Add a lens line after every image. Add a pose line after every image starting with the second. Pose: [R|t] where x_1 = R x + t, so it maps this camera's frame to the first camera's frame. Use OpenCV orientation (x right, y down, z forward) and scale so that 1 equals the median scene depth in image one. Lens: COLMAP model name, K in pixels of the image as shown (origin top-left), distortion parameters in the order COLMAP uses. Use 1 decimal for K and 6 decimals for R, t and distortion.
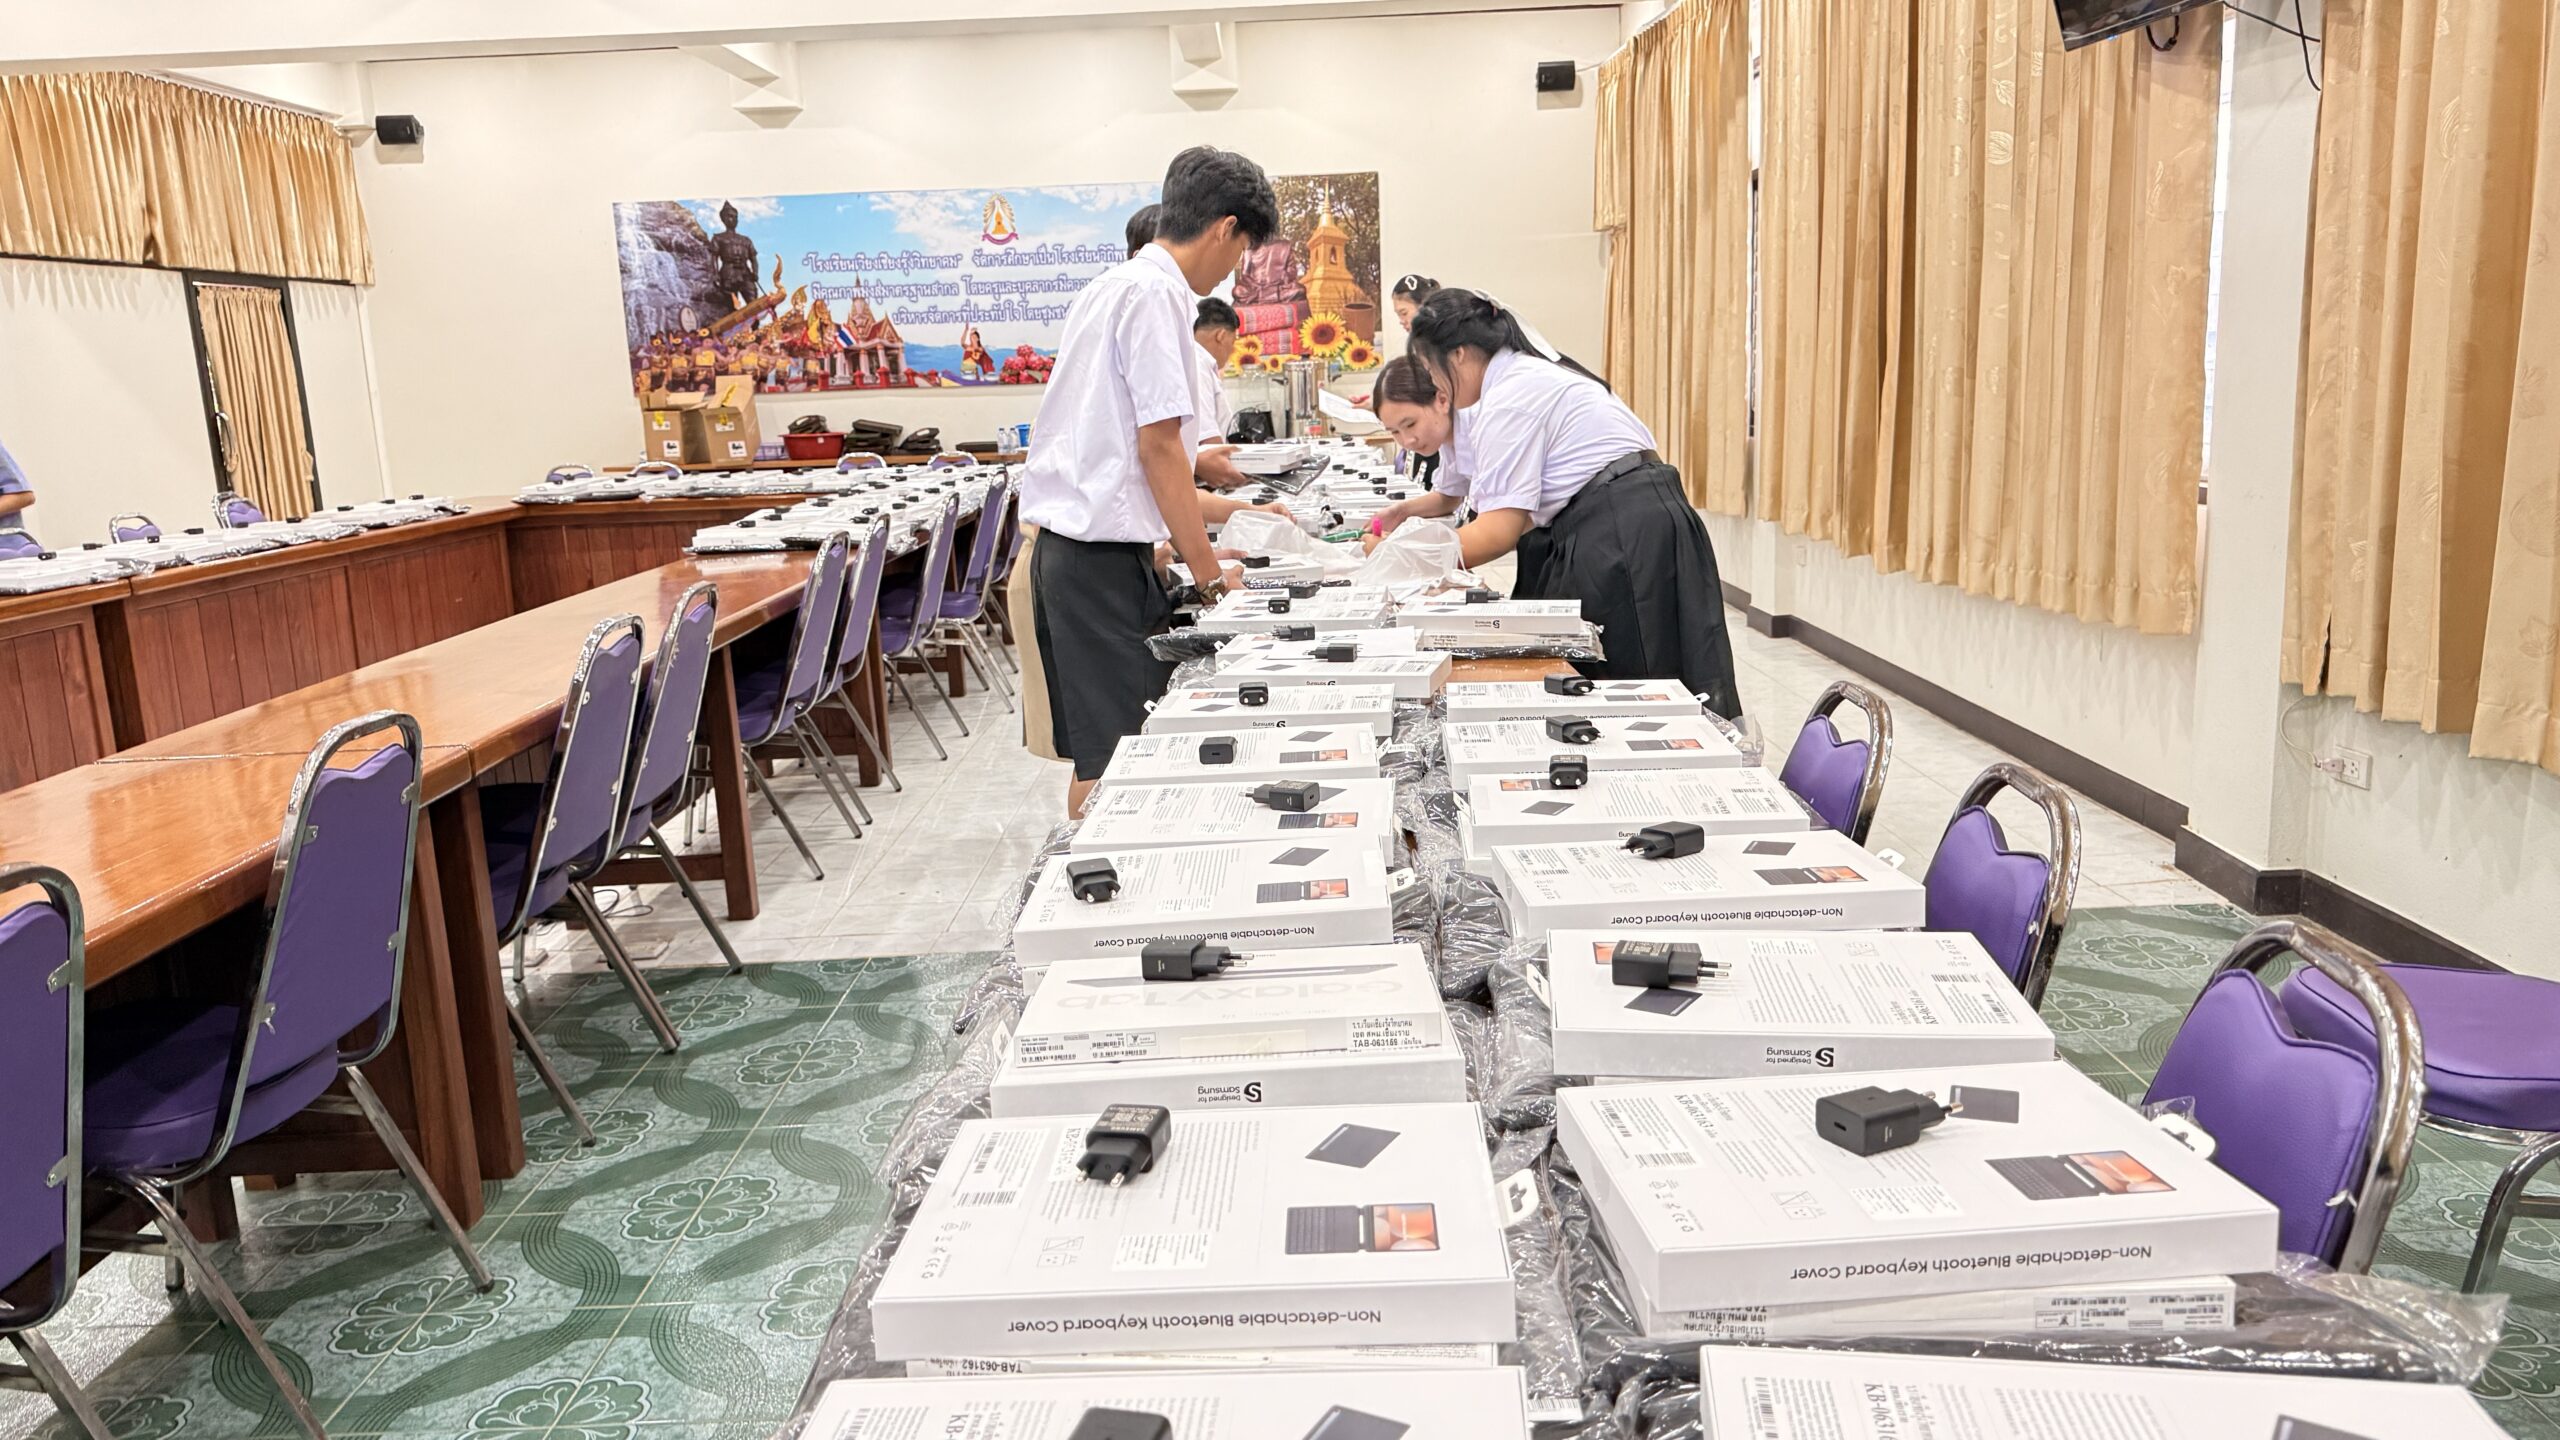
lens RADIAL K [[1815.7, 0, 1271.8], [0, 1815.7, 725.4], [0, 0, 1]] dist [0.104707, -0.162632]
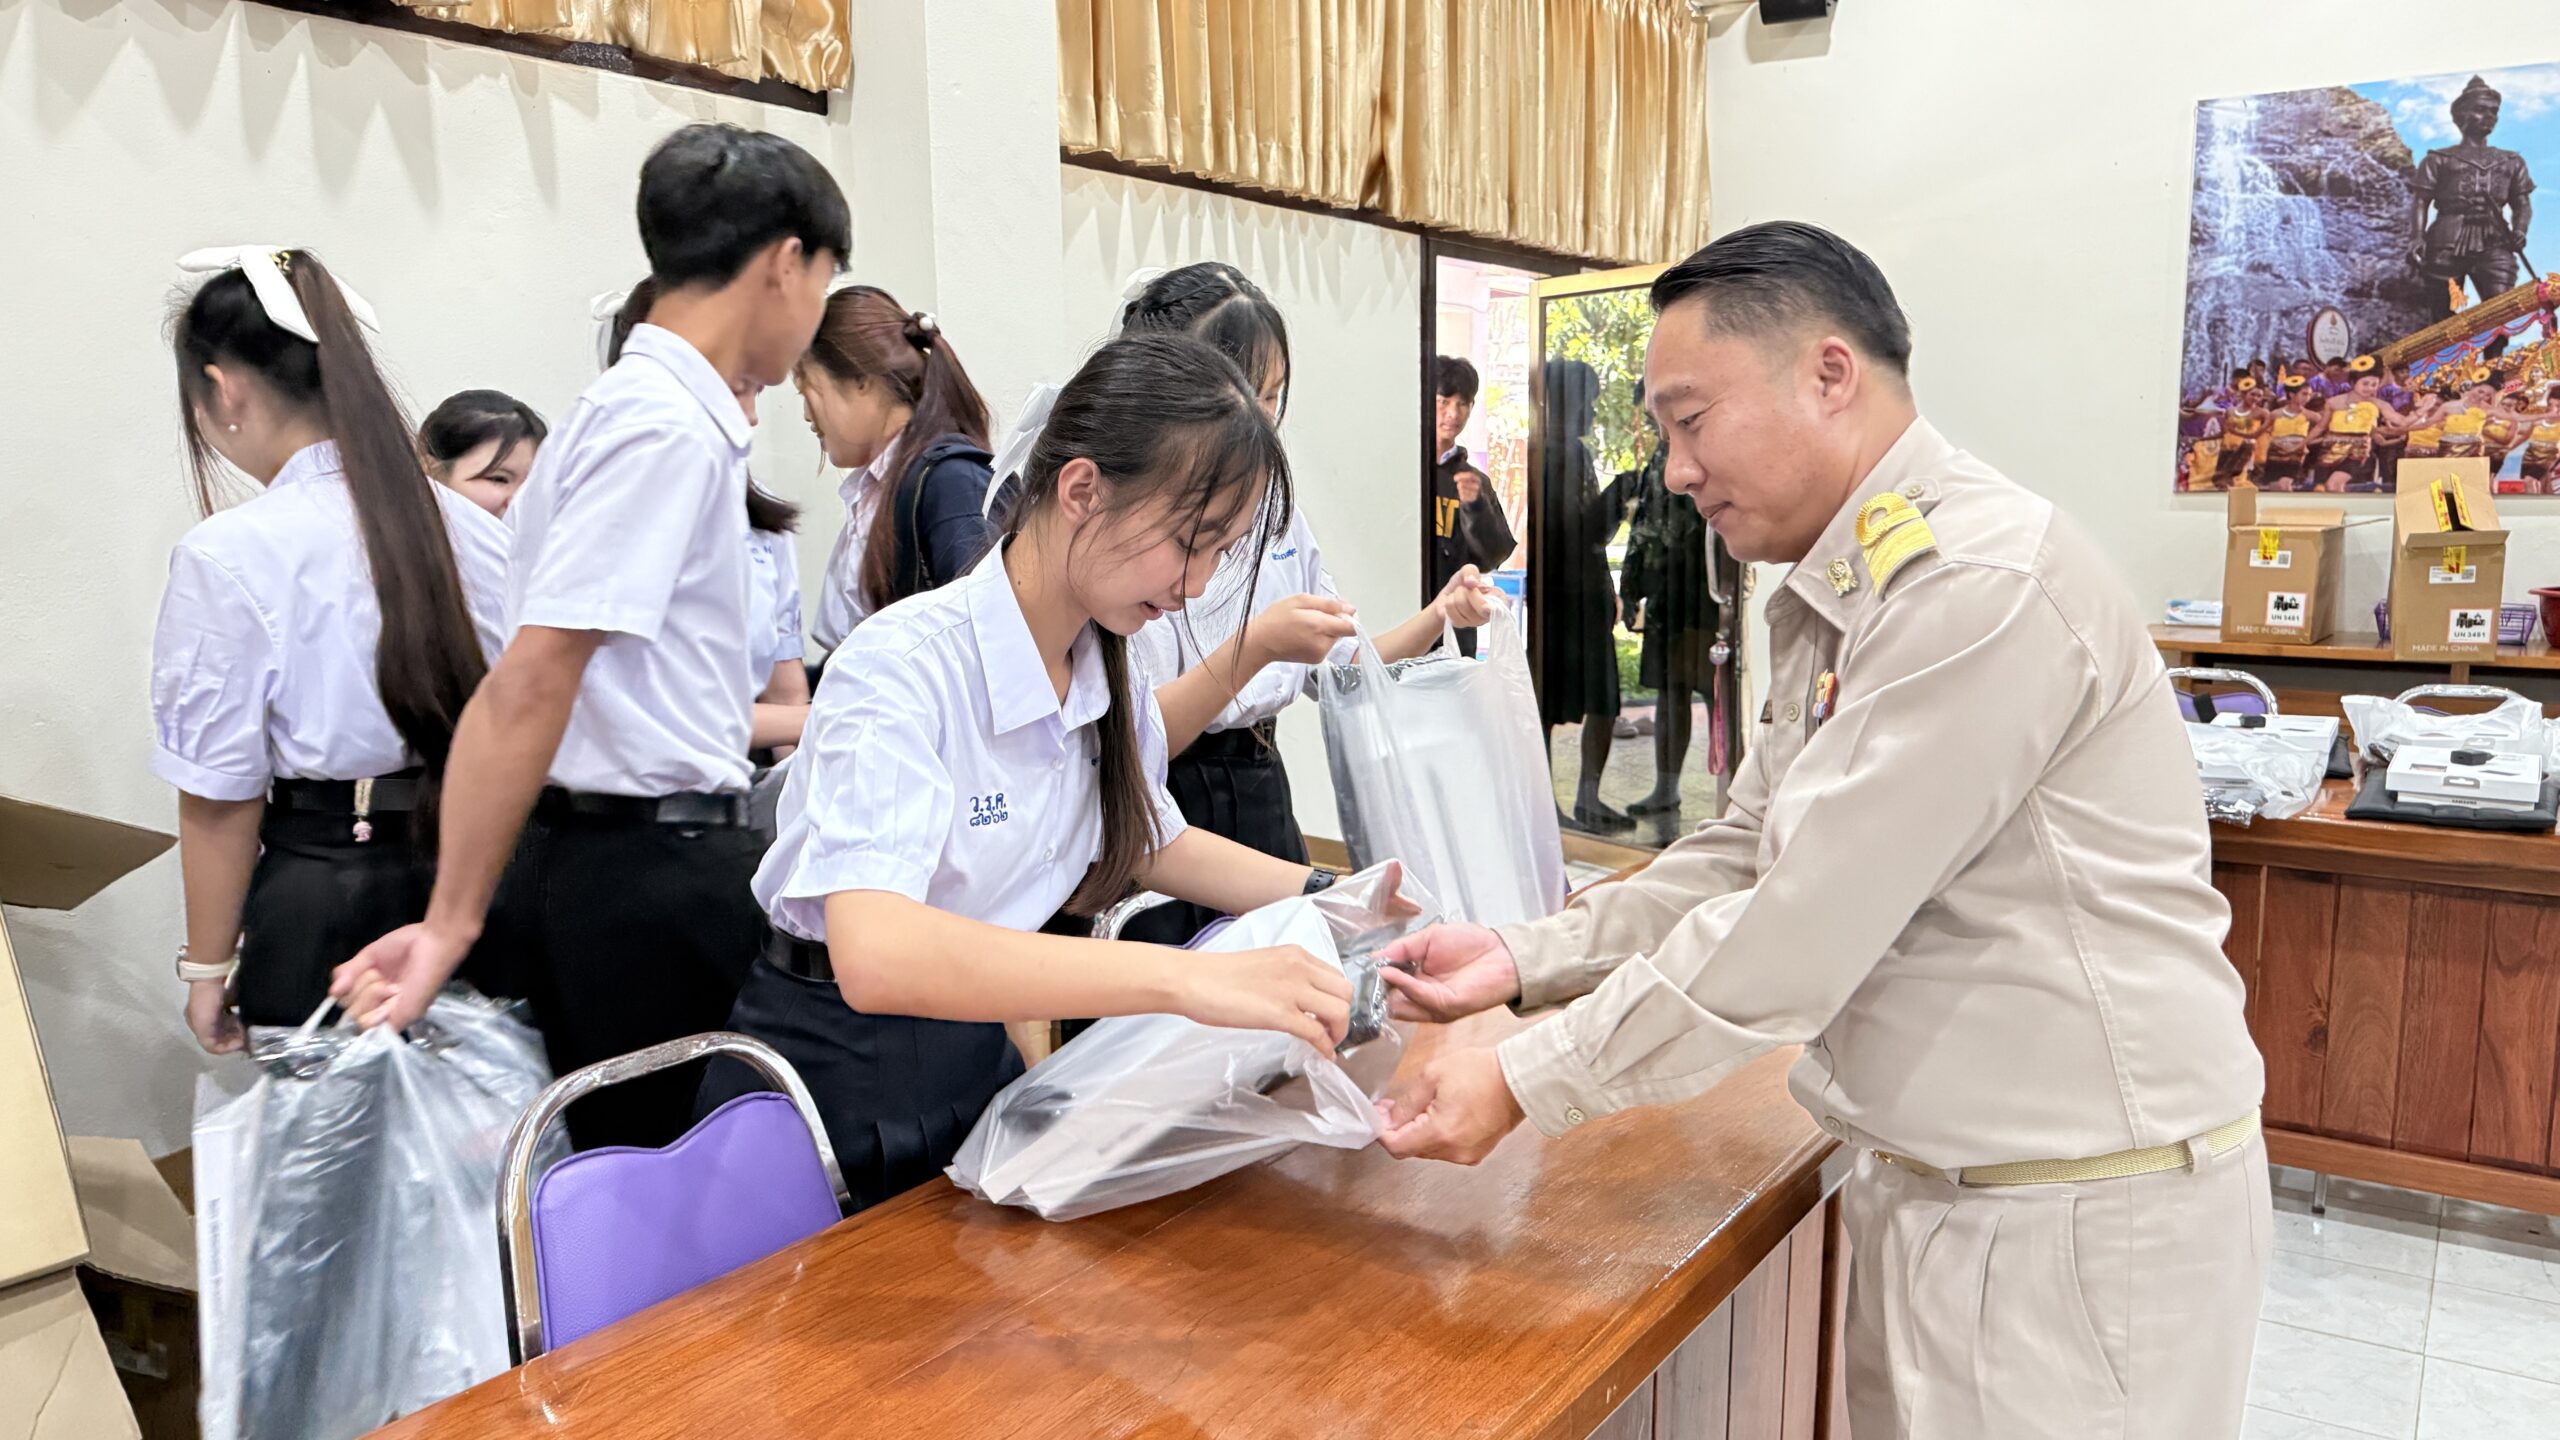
lens RADIAL K [[1869.6, 0, 1264.9], [0, 1869.6, 730.1], [0, 0, 1]] dist [0.006868, -0.011483]
pose [[0.838126, 0.107606, -0.534758, -0.285124], [-0.129822, 0.991529, -0.003952, -0.084780], [0.529803, 0.072736, 0.844996, 0.465659]]
